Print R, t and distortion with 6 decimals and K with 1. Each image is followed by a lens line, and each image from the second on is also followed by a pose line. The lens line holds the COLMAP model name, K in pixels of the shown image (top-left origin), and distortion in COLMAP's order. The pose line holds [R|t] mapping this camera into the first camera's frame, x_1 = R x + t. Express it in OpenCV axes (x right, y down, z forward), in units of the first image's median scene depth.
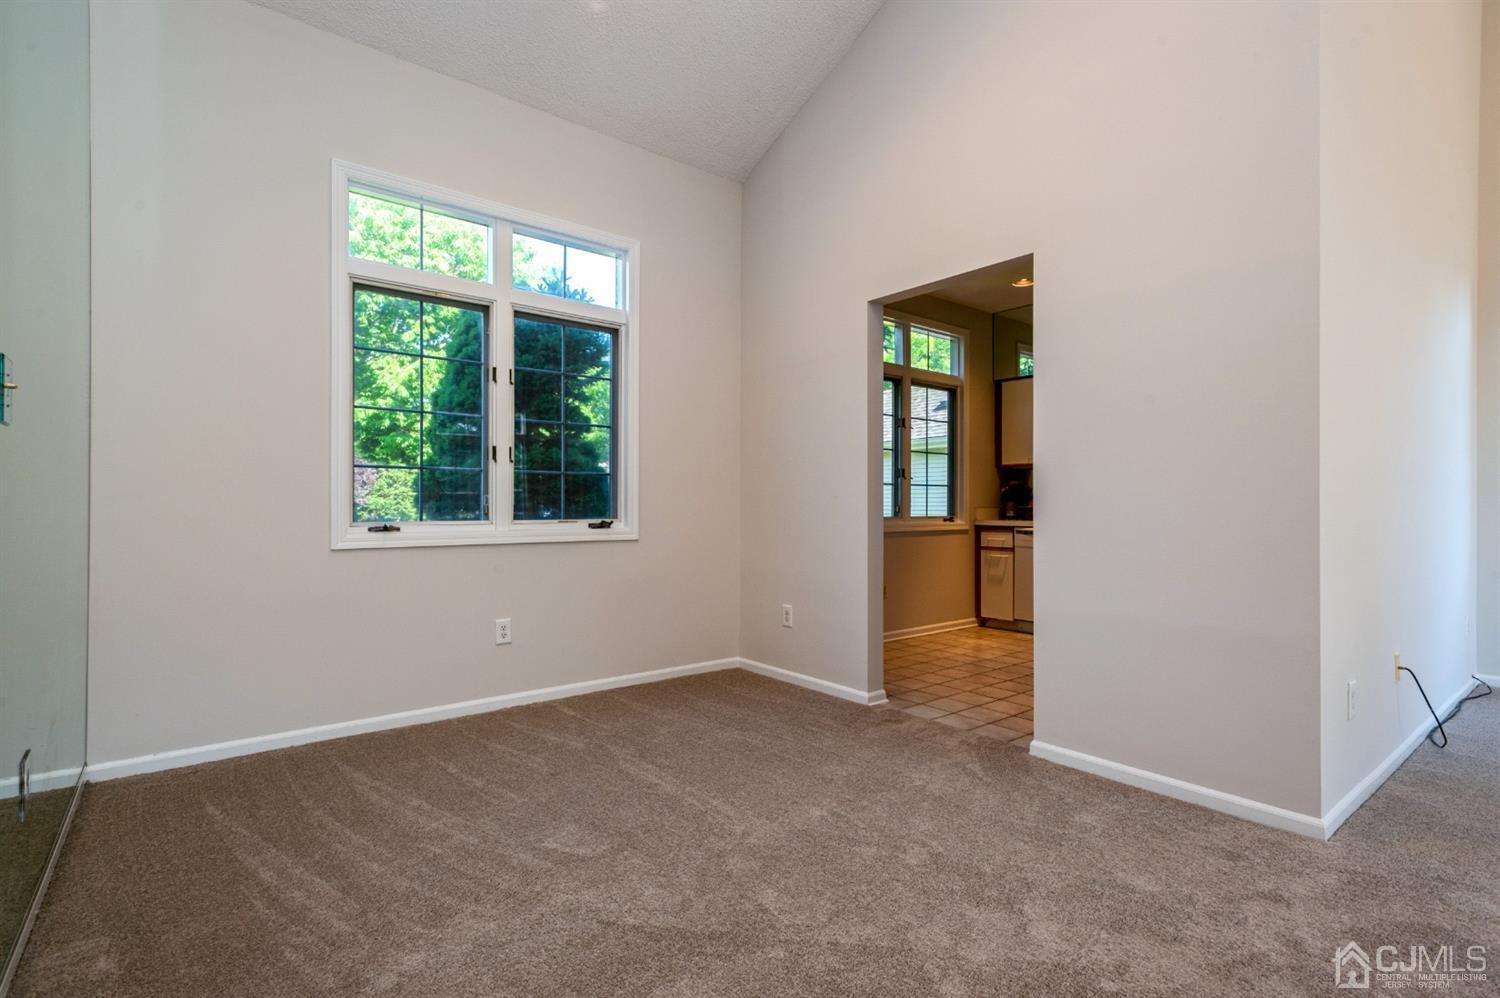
lens RADIAL K [[702.3, 0, 752.7], [0, 702.3, 504.6], [0, 0, 1]] dist [0.008254, -0.000156]
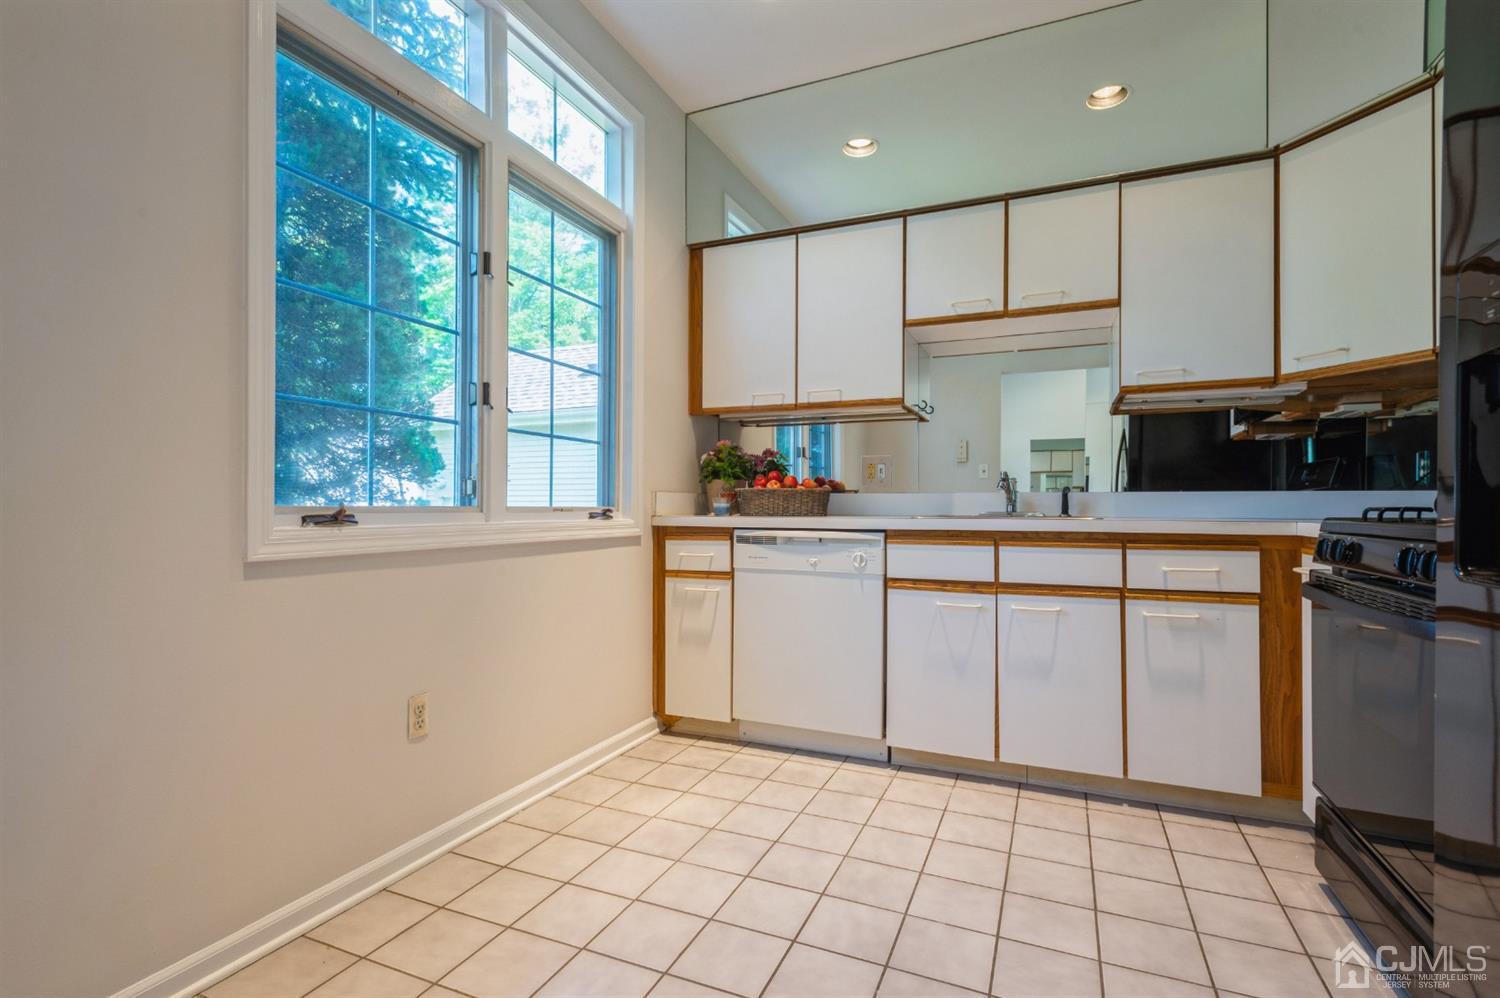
lens RADIAL K [[702.3, 0, 760.2], [0, 702.3, 506.5], [0, 0, 1]] dist [0.008254, -0.000156]
pose [[0.879759, 0.003031, 0.475409, 0.152887], [-0.005045, 0.999983, 0.002959, 0.014176], [-0.475392, -0.005002, 0.879760, 0.548368]]
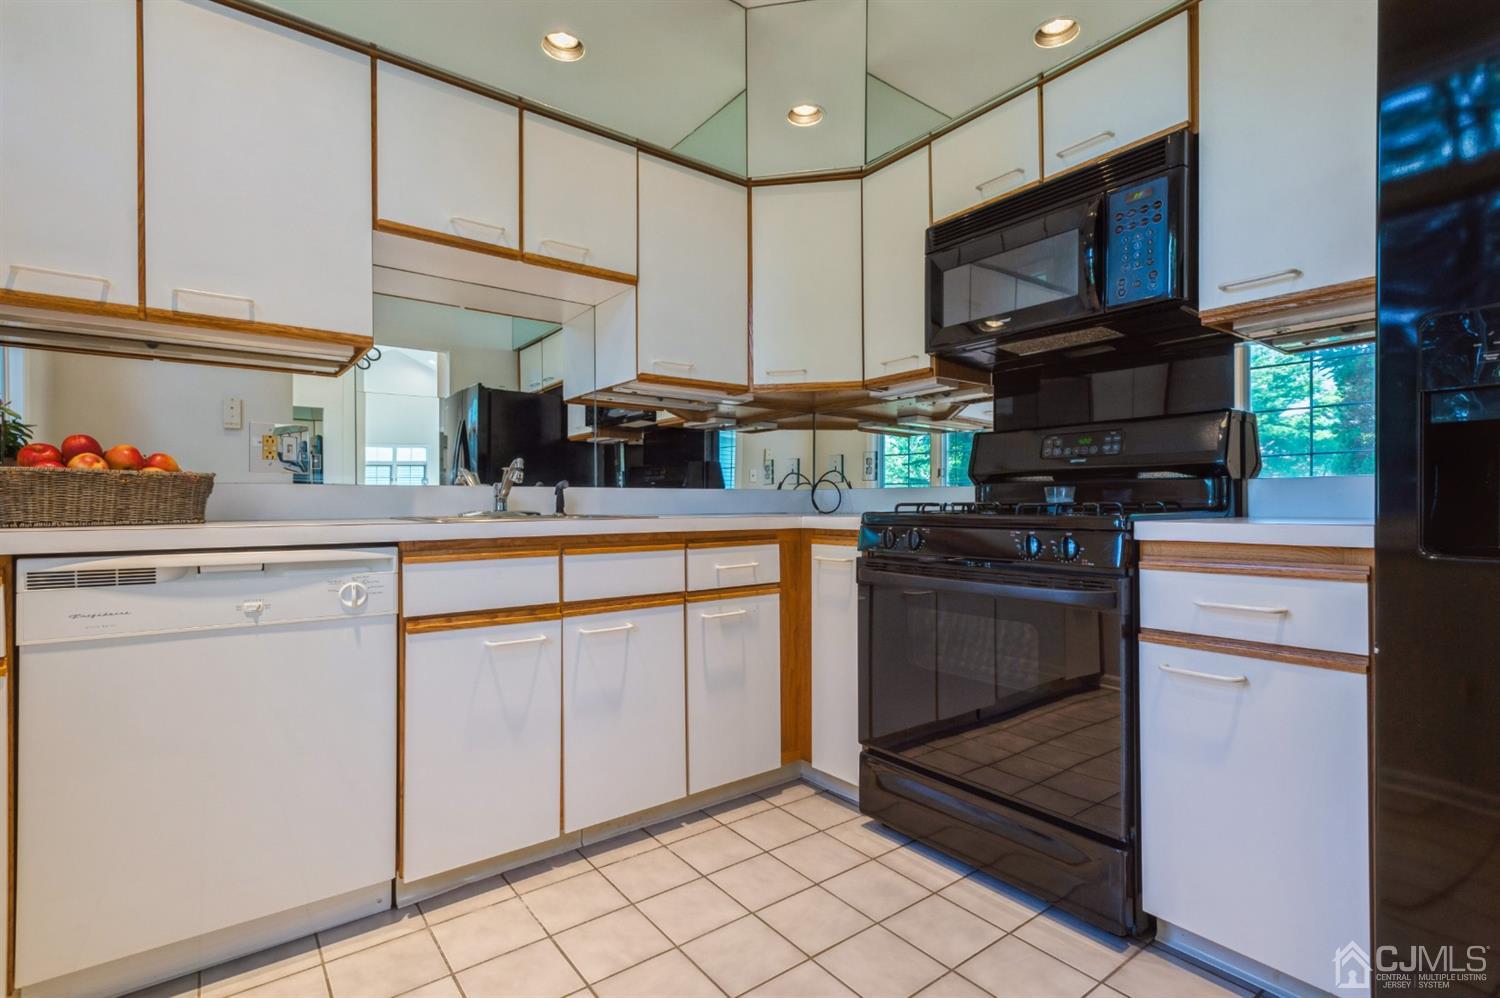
lens RADIAL K [[702.3, 0, 751.3], [0, 702.3, 508.2], [0, 0, 1]] dist [0.008254, -0.000156]
pose [[0.019819, -0.006550, 0.999782, 0.156993], [-0.000128, 0.999979, 0.006554, 0.014576], [-0.999804, -0.000258, 0.019818, 0.752060]]
